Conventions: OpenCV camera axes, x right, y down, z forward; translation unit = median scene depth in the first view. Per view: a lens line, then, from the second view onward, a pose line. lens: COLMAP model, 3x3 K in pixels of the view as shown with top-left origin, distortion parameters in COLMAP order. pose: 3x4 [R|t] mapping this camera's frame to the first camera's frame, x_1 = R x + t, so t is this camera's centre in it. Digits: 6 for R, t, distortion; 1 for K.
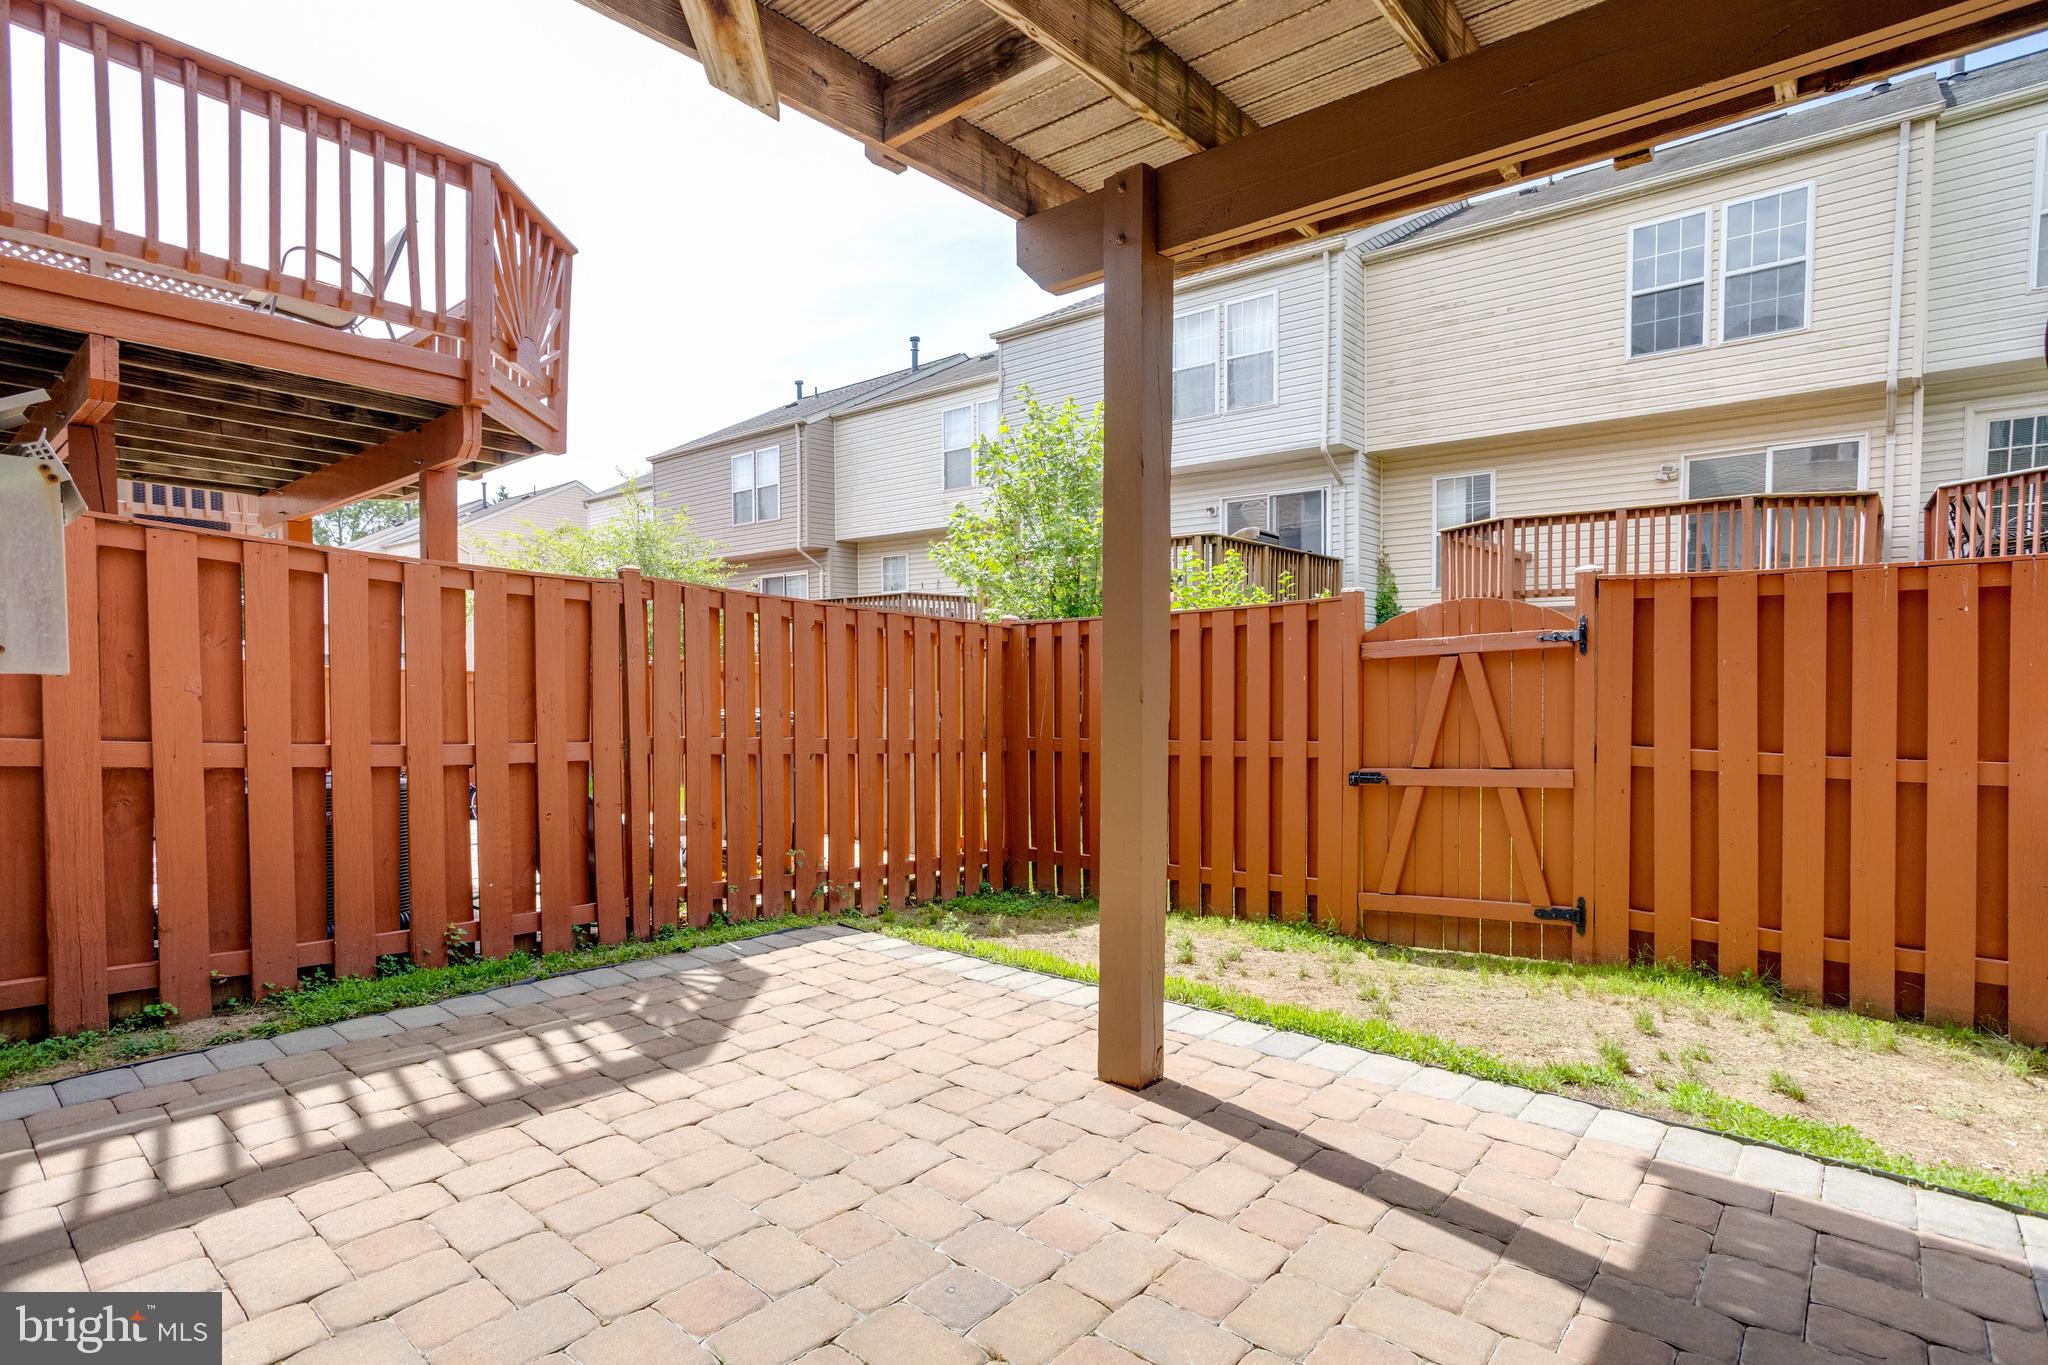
lens RADIAL K [[1022.2, 0, 1024.3], [0, 1022.2, 715.8], [0, 0, 1]] dist [-0.003562, 0.000225]
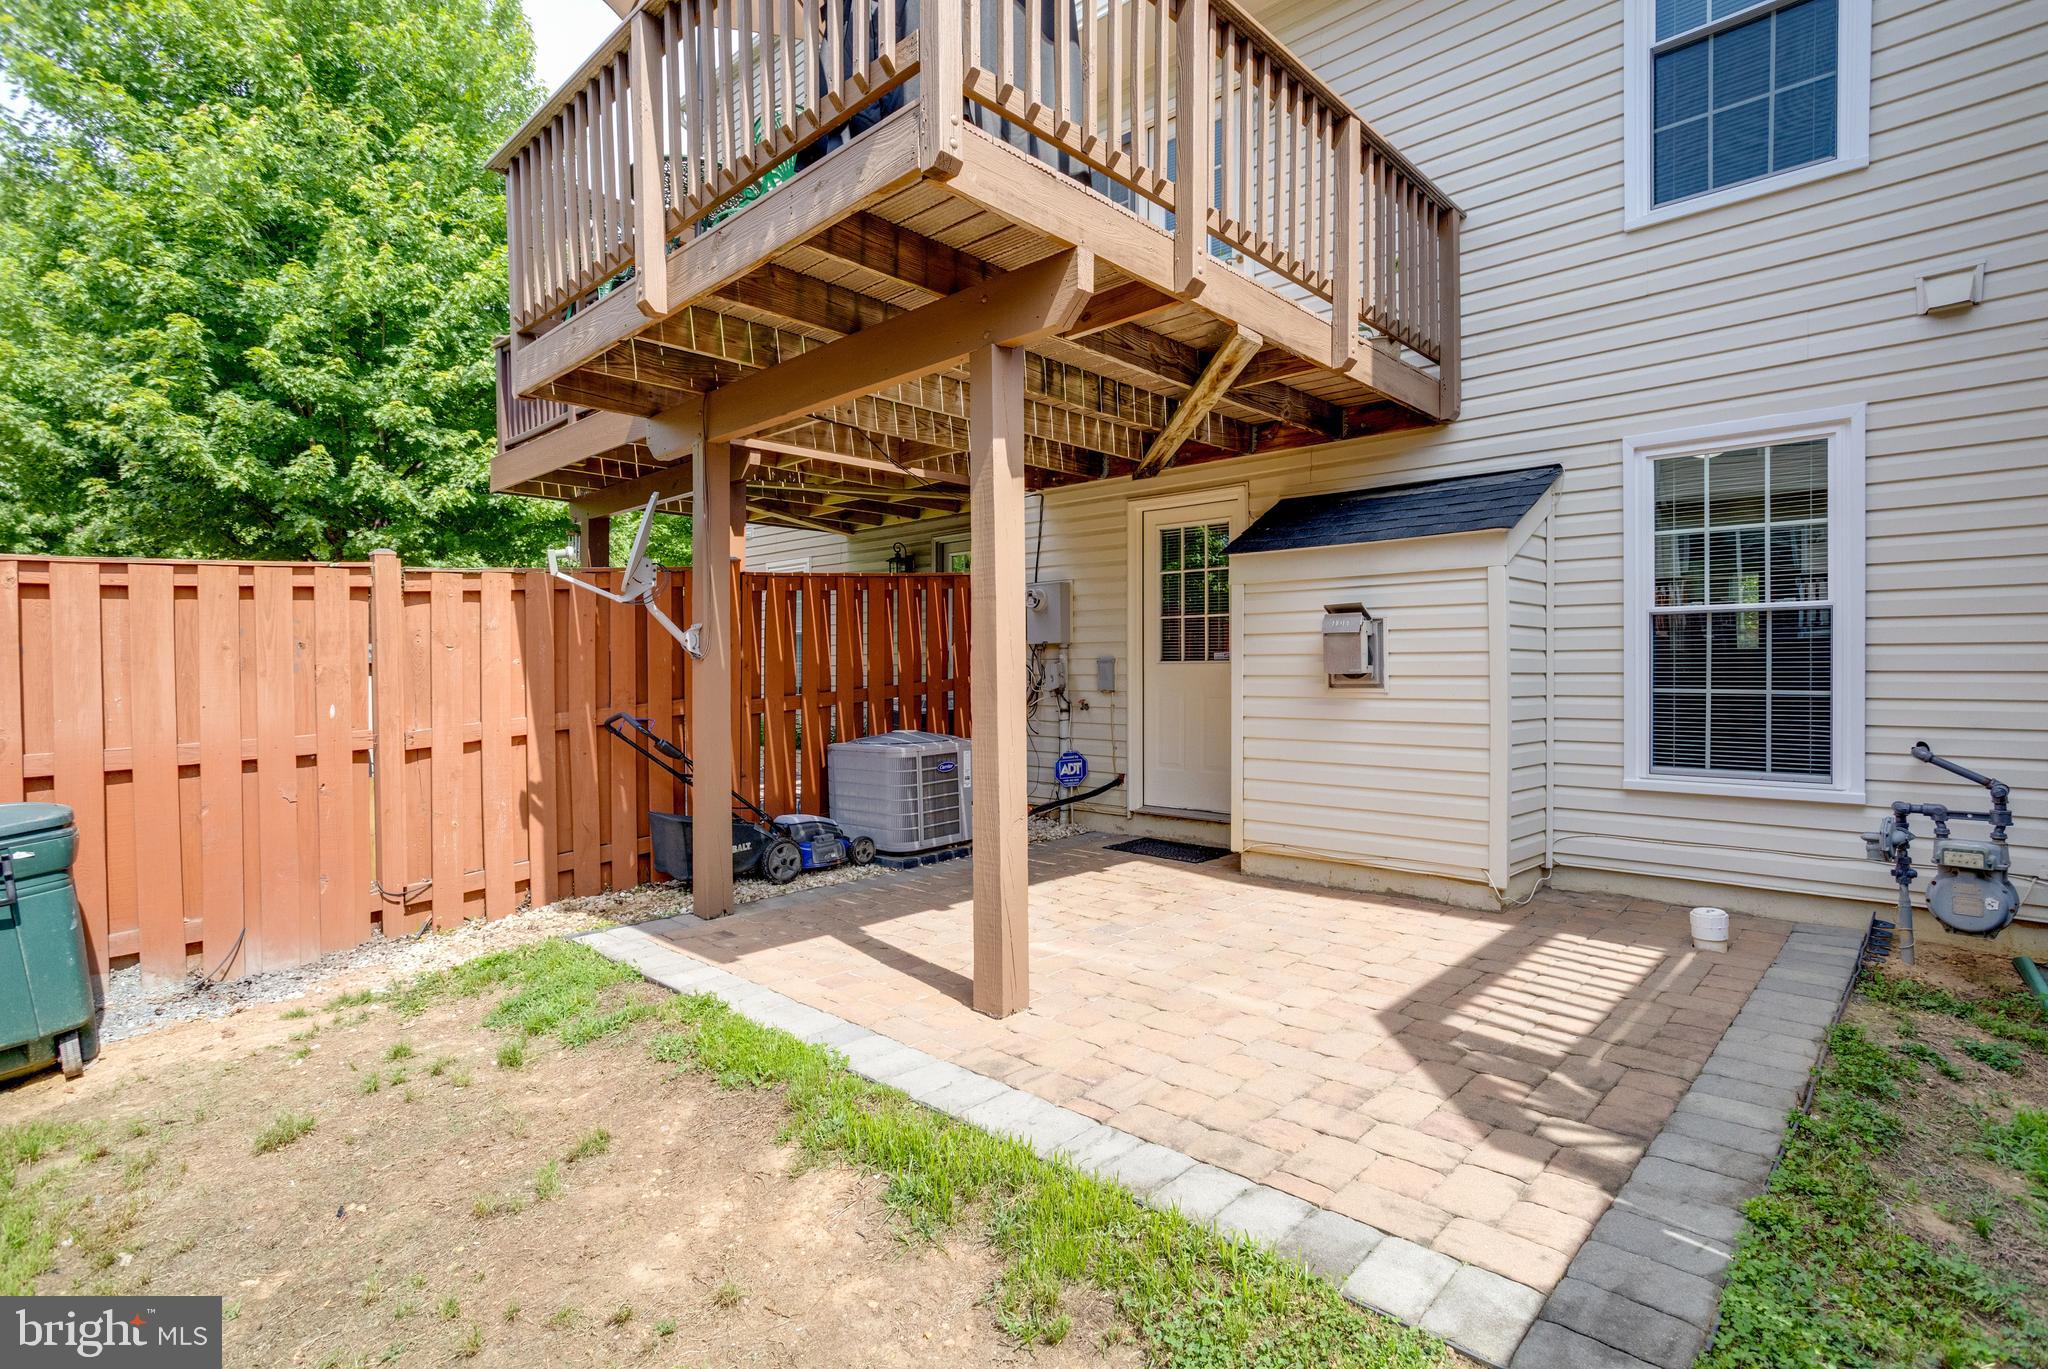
lens RADIAL K [[991.6, 0, 1052.1], [0, 991.6, 669.1], [0, 0, 1]] dist [-0.017377, -0.000046]
pose [[-0.999221, 0.003695, 0.039301, -0.001060], [0.005041, 0.999403, 0.034192, -0.055210], [-0.039151, 0.034364, -0.998642, 1.345348]]
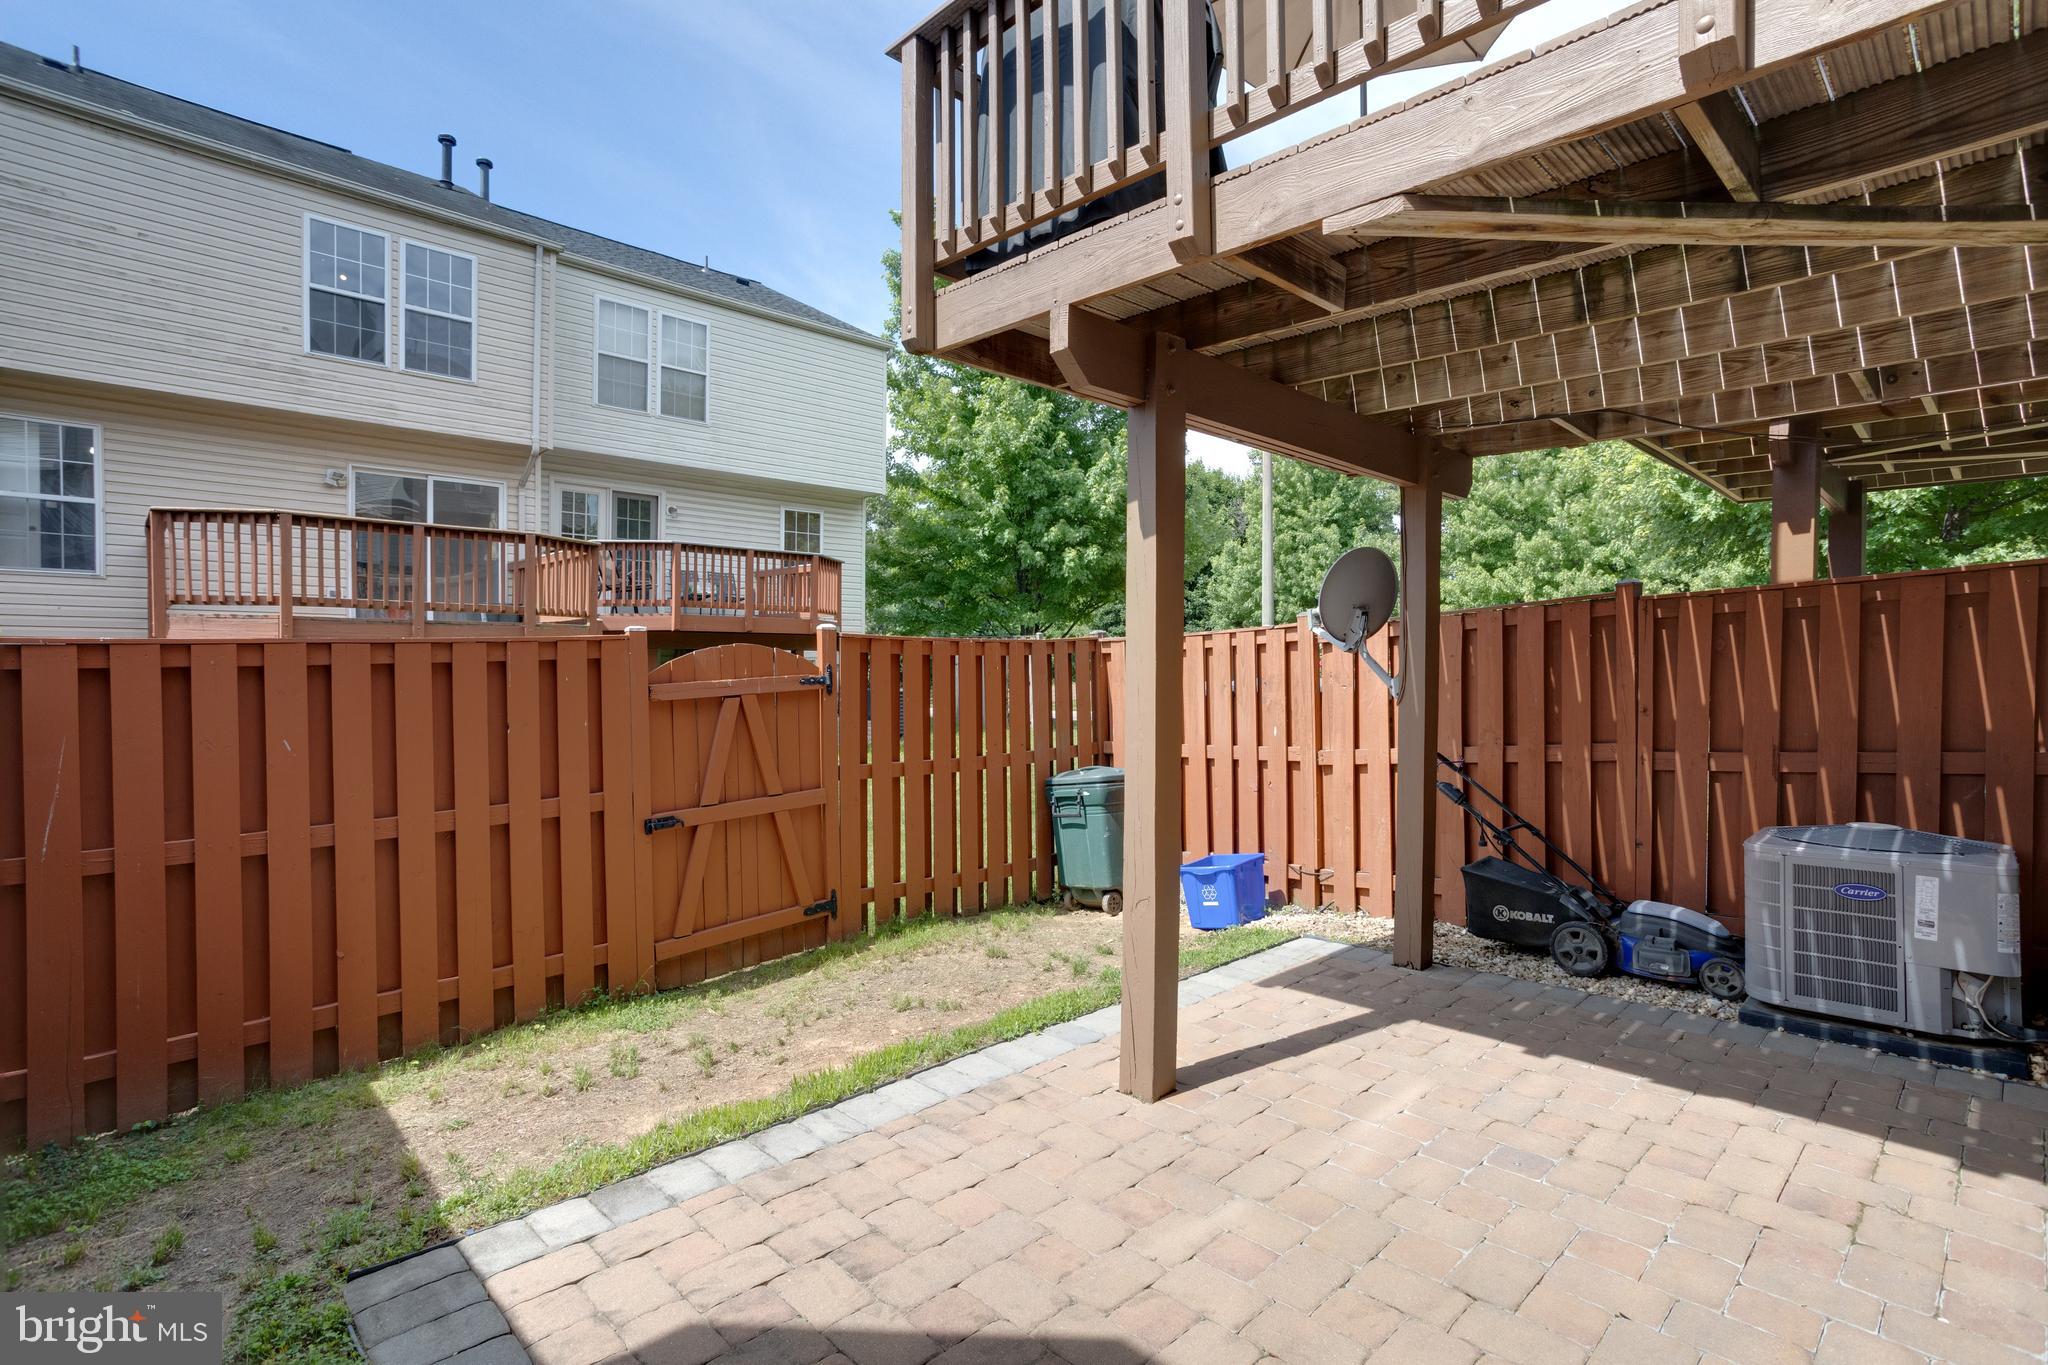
lens RADIAL K [[991.6, 0, 1052.1], [0, 991.6, 667.1], [0, 0, 1]] dist [-0.017377, -0.000046]
pose [[0.081458, -0.002039, 0.996675, -0.643106], [0.034525, 0.999404, -0.000778, -0.083637], [-0.996079, 0.034473, 0.081480, 0.622871]]
